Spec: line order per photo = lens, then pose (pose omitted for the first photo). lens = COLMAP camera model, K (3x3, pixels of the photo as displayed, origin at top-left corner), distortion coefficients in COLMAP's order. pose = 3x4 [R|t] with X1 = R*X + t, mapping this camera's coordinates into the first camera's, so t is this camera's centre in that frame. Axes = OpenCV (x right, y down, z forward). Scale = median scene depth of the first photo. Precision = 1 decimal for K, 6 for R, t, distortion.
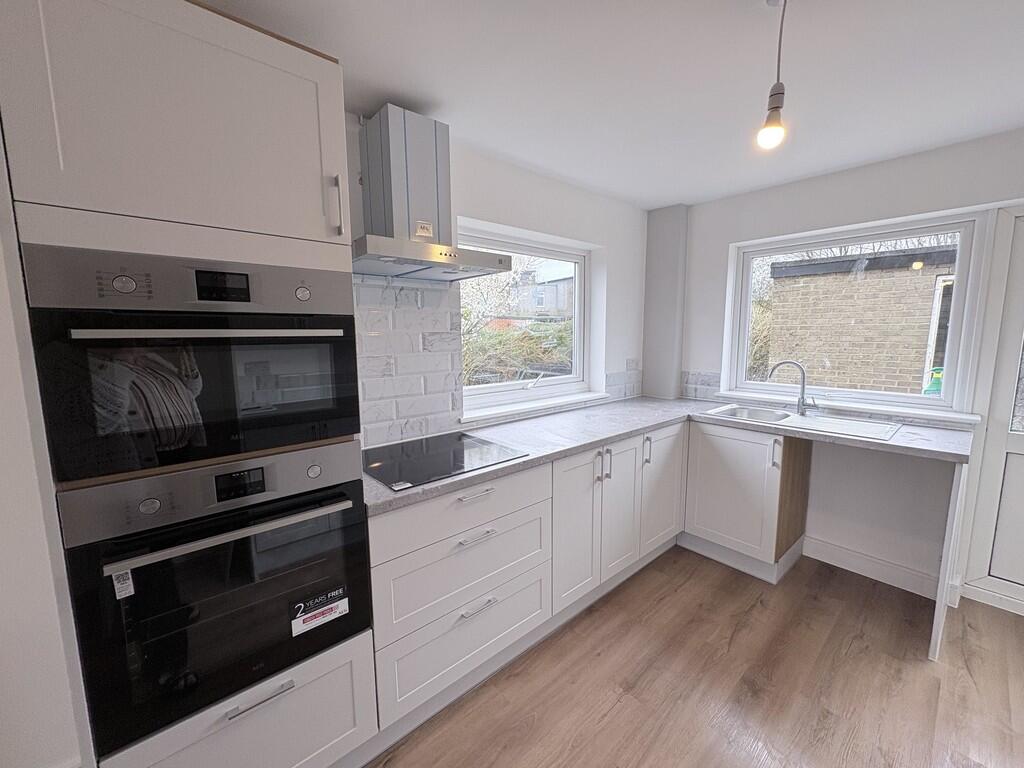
lens RADIAL K [[409.7, 0, 508.1], [0, 409.7, 384.6], [0, 0, 1]] dist [-0.007520, -0.000419]
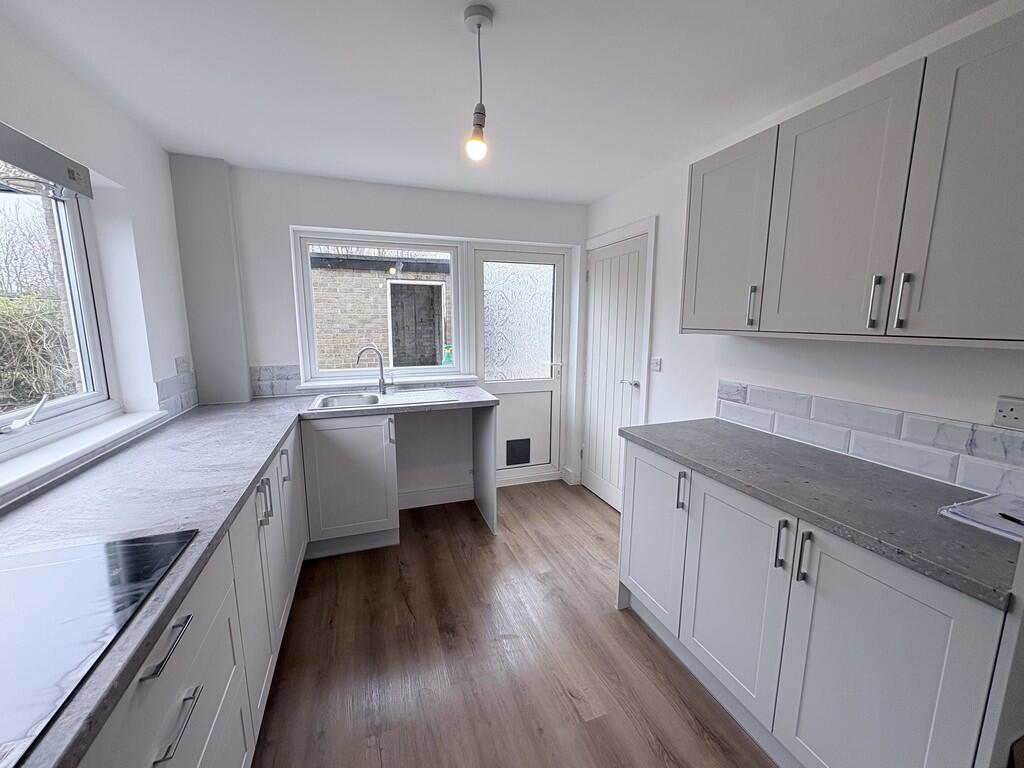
lens RADIAL K [[409.7, 0, 511.3], [0, 409.7, 384.3], [0, 0, 1]] dist [-0.007520, -0.000419]
pose [[0.341669, -0.140947, 0.929191, -0.235128], [0.113621, 0.987633, 0.108033, -0.036863], [-0.932927, 0.068664, 0.353458, 0.274971]]
